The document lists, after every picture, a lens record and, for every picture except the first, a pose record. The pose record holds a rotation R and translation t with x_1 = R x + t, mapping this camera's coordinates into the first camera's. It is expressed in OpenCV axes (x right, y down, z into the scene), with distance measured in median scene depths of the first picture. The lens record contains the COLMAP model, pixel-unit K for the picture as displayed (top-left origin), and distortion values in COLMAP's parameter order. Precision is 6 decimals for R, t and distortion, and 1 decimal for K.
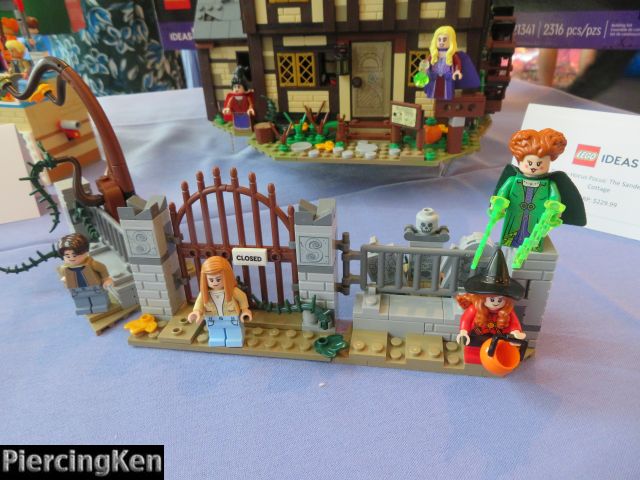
lens RADIAL K [[465.3, 0, 319.1], [0, 465.3, 234.9], [0, 0, 1]] dist [-0.012662, 0.023034]
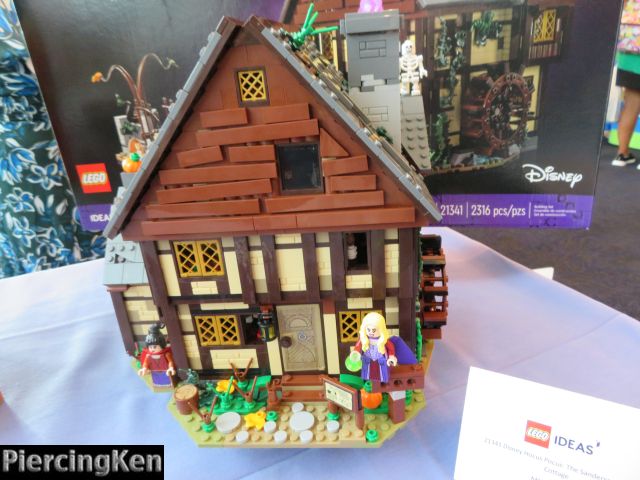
lens RADIAL K [[465.3, 0, 315.9], [0, 465.3, 245.0], [0, 0, 1]] dist [-0.012662, 0.023034]
pose [[0.992052, -0.076387, 0.099985, 0.061909], [0.088115, 0.989015, -0.118682, -0.392061], [-0.089821, 0.126549, 0.987885, 0.066531]]
